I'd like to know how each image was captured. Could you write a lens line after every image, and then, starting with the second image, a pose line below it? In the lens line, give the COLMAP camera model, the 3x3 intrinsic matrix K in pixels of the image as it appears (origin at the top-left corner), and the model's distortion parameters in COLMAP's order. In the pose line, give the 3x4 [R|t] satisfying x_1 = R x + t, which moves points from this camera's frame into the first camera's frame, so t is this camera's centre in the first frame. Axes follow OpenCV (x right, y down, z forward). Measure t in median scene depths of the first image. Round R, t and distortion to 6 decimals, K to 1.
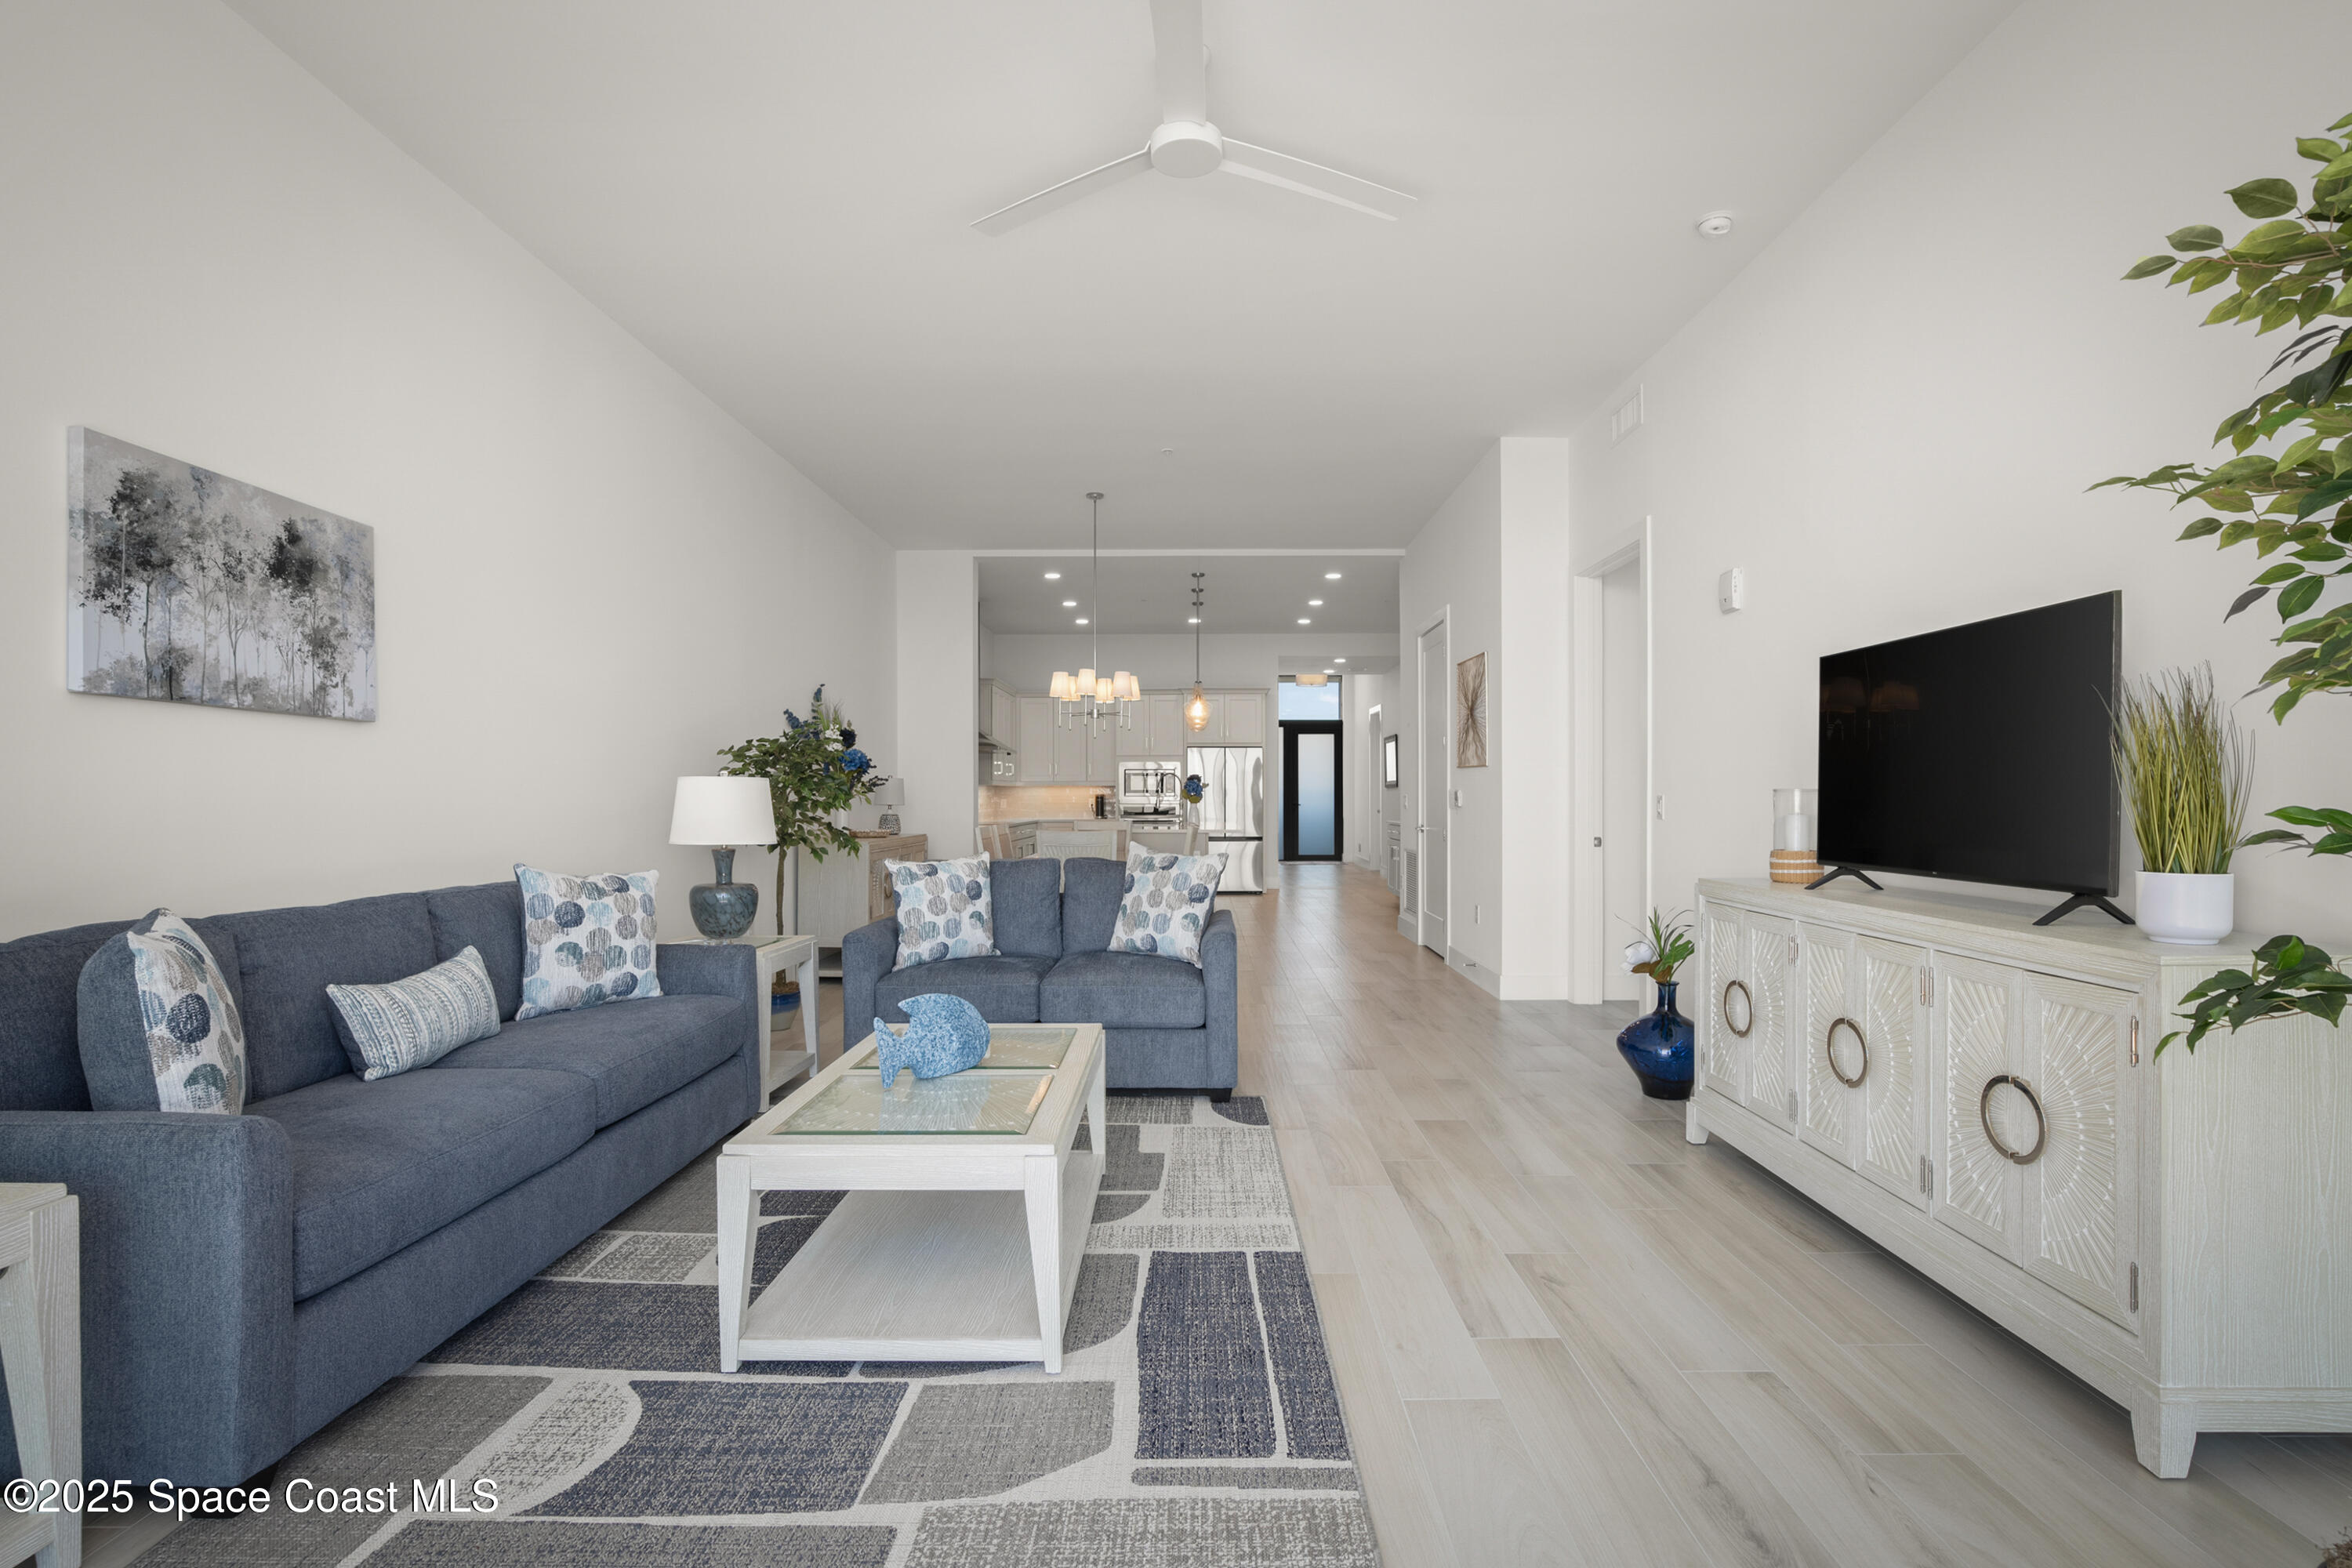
lens RADIAL K [[1100.7, 0, 1192.7], [0, 1100.7, 789.8], [0, 0, 1]] dist [-0.005710, 0.000271]
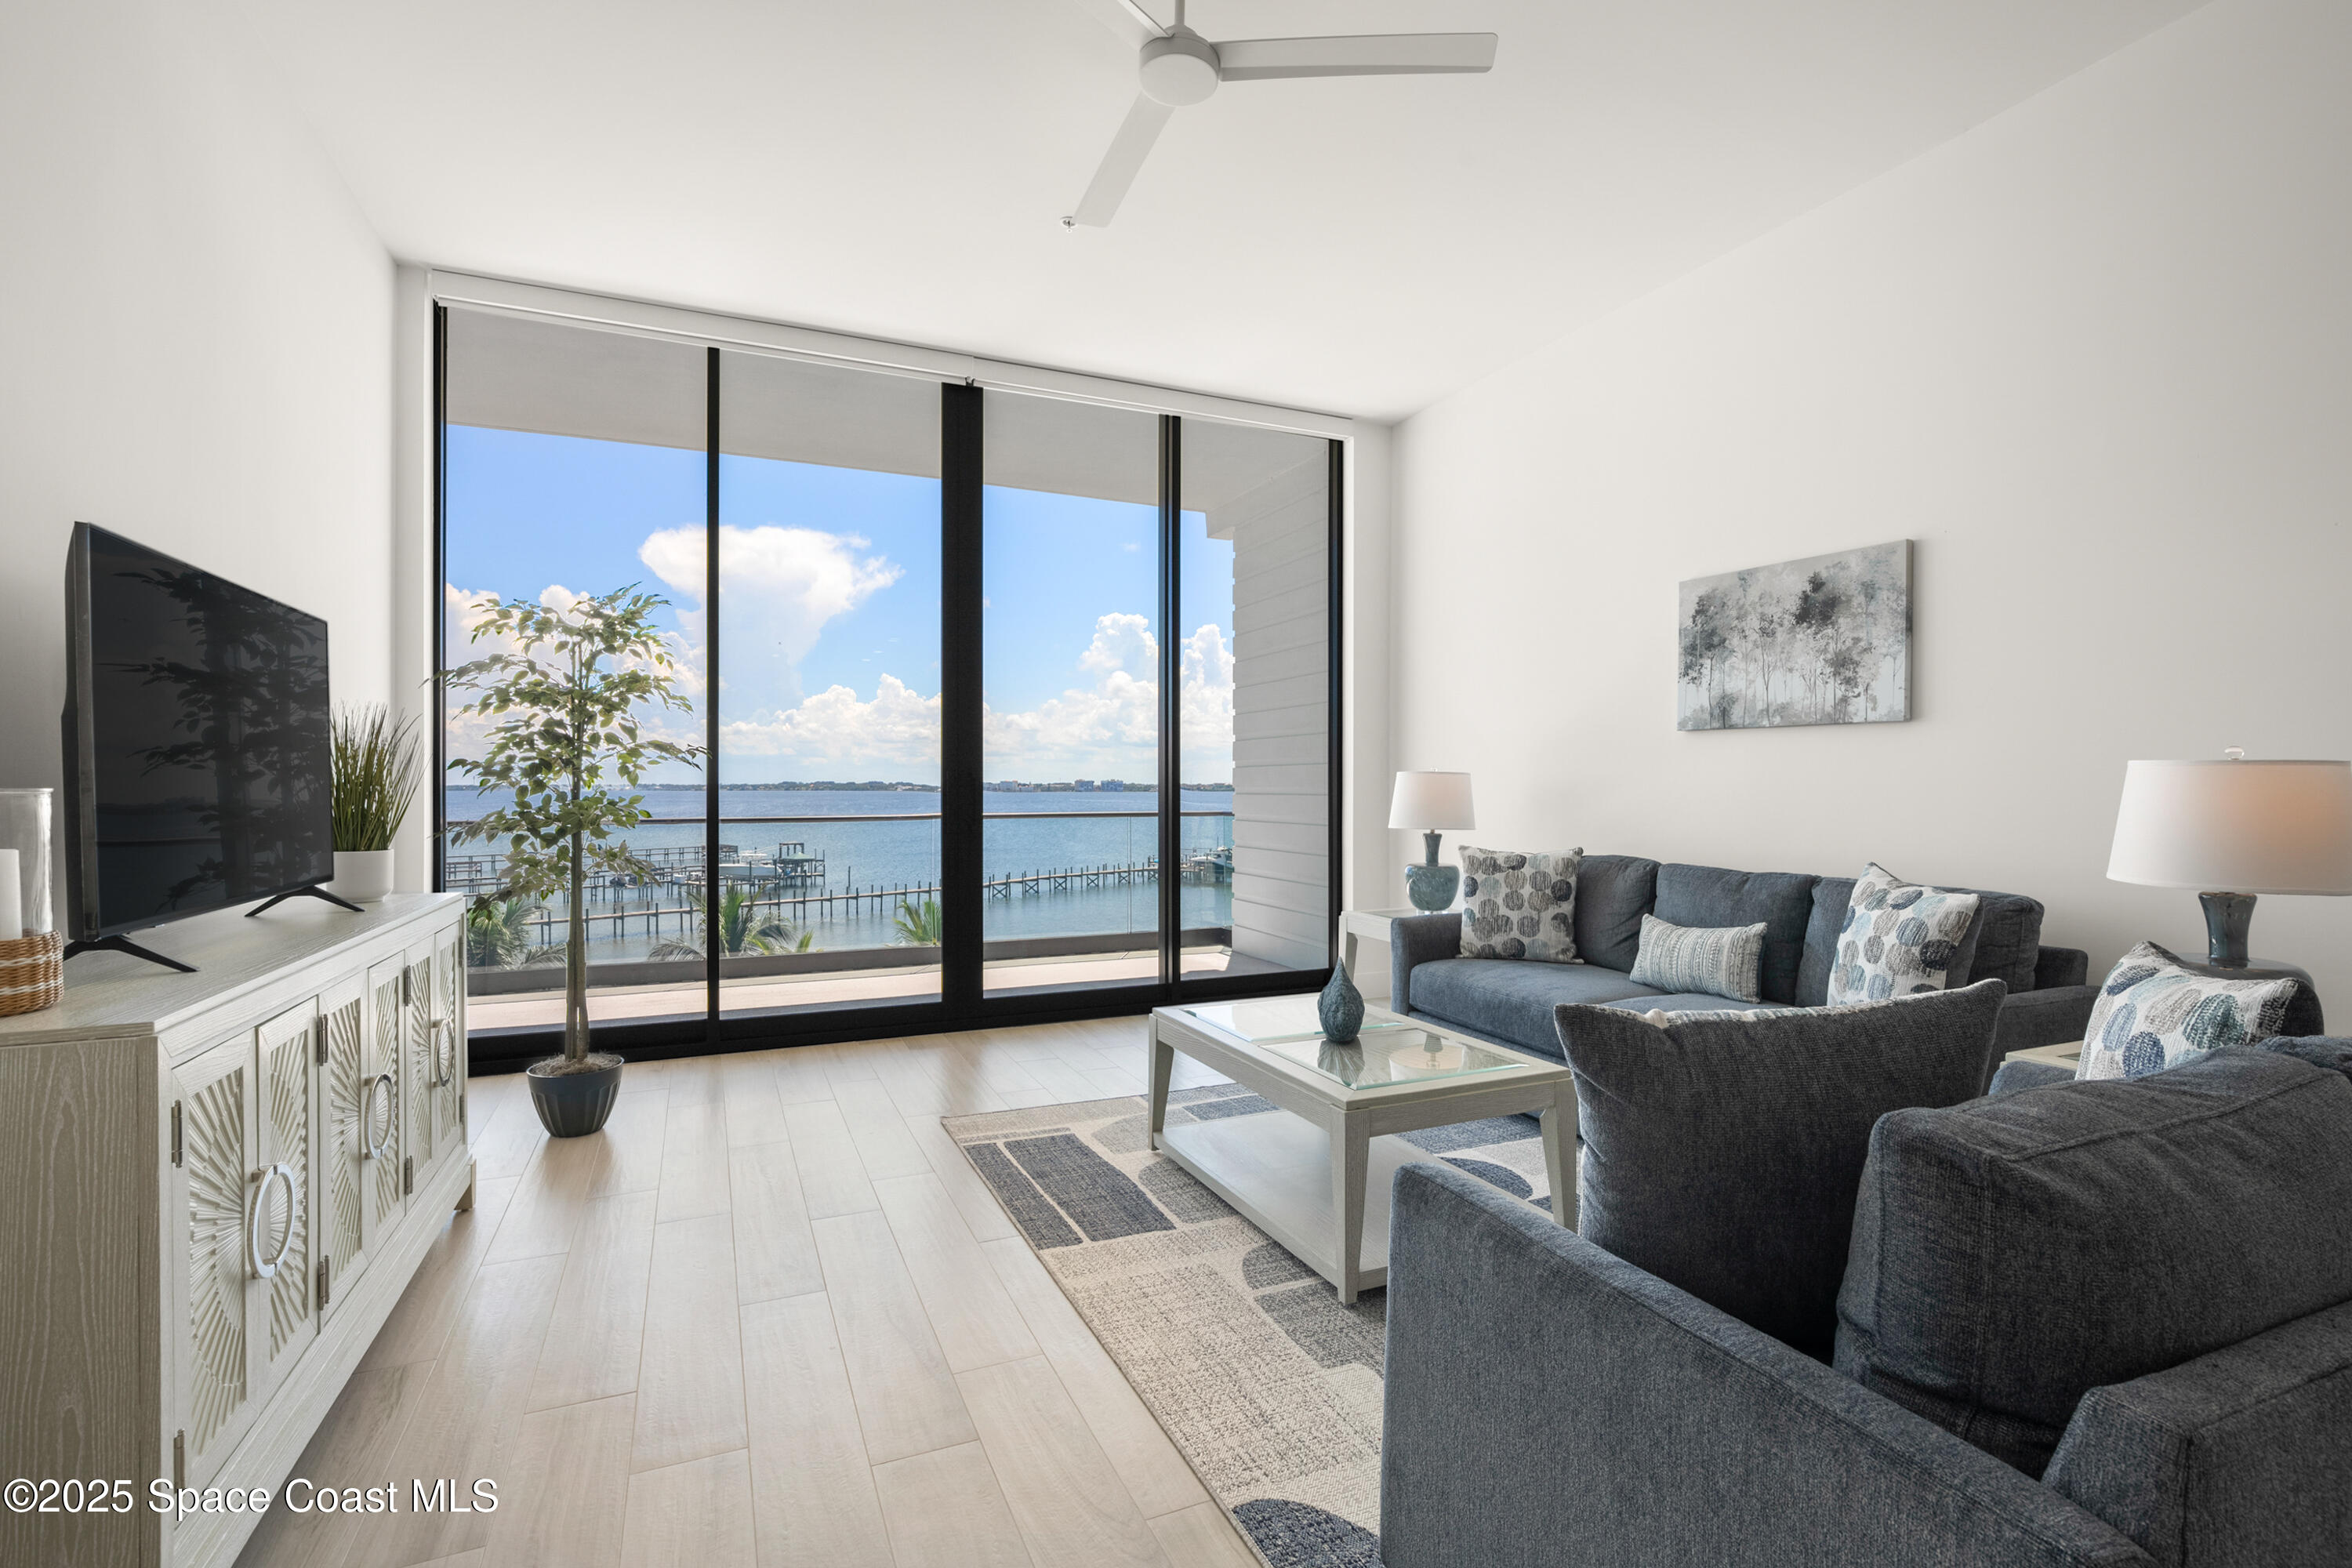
lens RADIAL K [[1100.7, 0, 1193.2], [0, 1100.7, 781.1], [0, 0, 1]] dist [-0.005710, 0.000271]
pose [[-0.910771, 0.001175, -0.412910, 0.384740], [0.004209, 0.999970, -0.006440, 0.000648], [0.412890, -0.007603, -0.910749, 1.980175]]
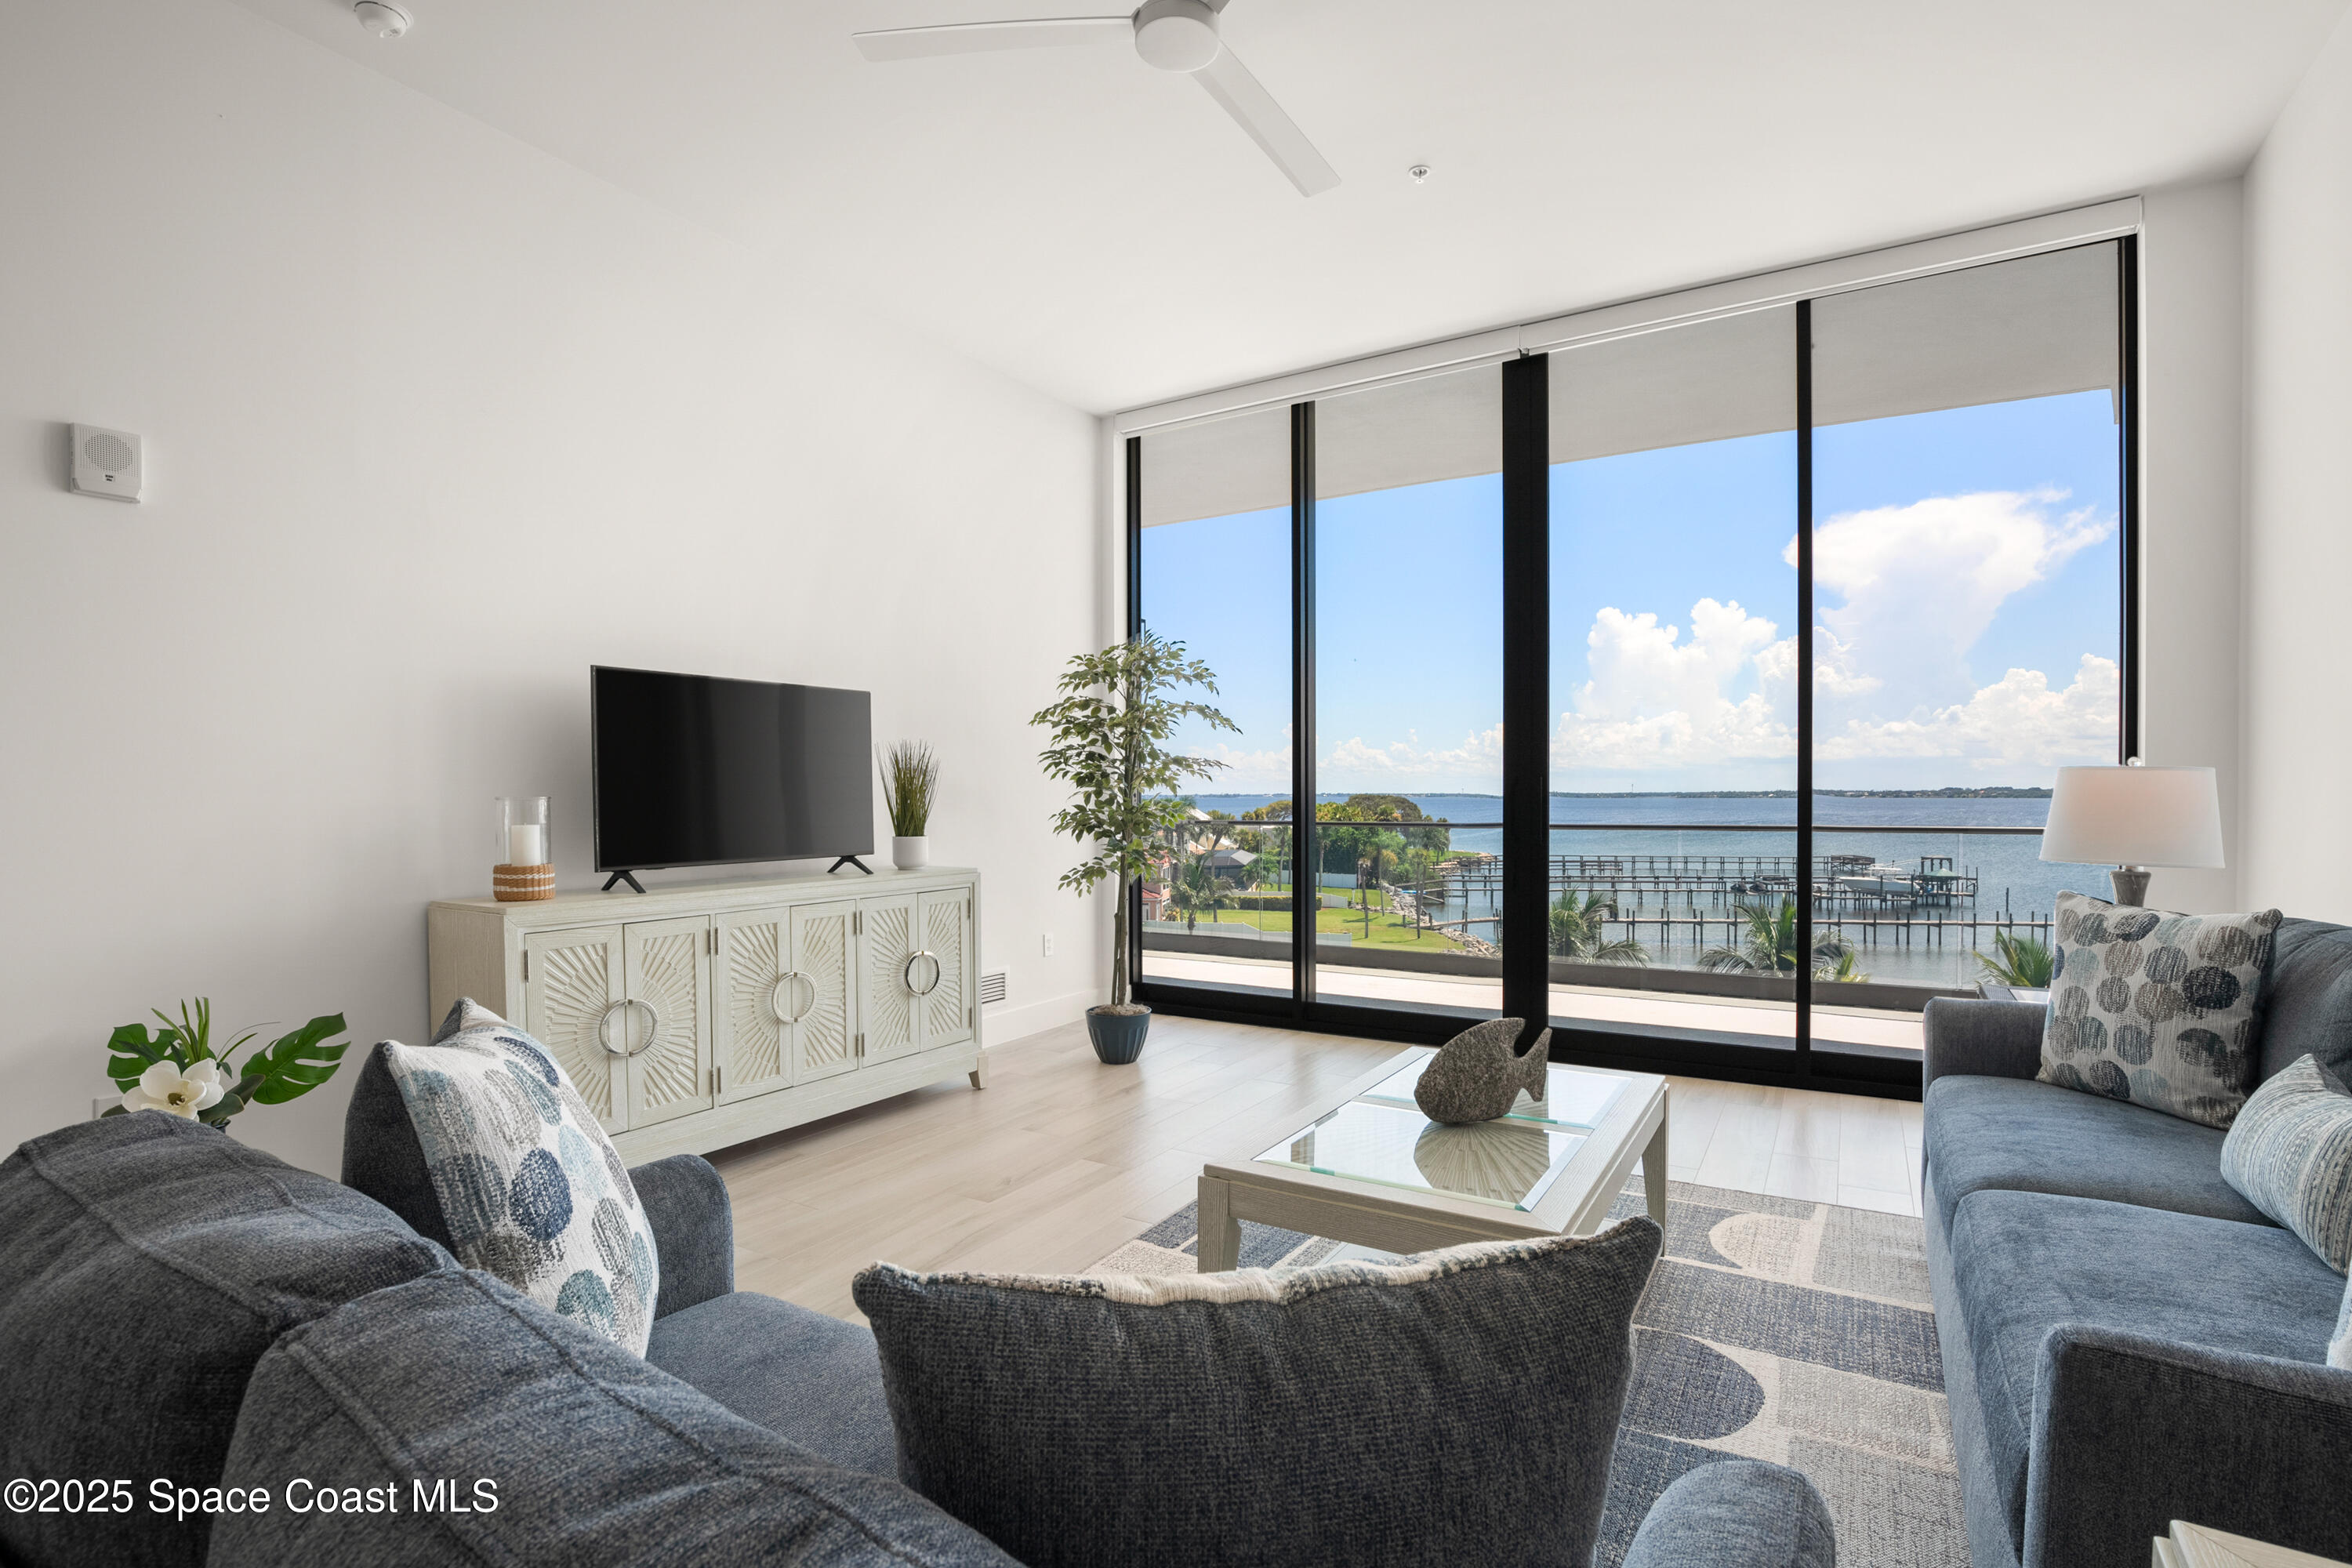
lens RADIAL K [[1100.7, 0, 1199.1], [0, 1100.7, 808.9], [0, 0, 1]] dist [-0.005710, 0.000271]
pose [[-0.853226, -0.001291, 0.521540, -0.500805], [0.003534, 0.999960, 0.008256, 0.004616], [-0.521530, 0.008887, -0.853187, 1.866493]]
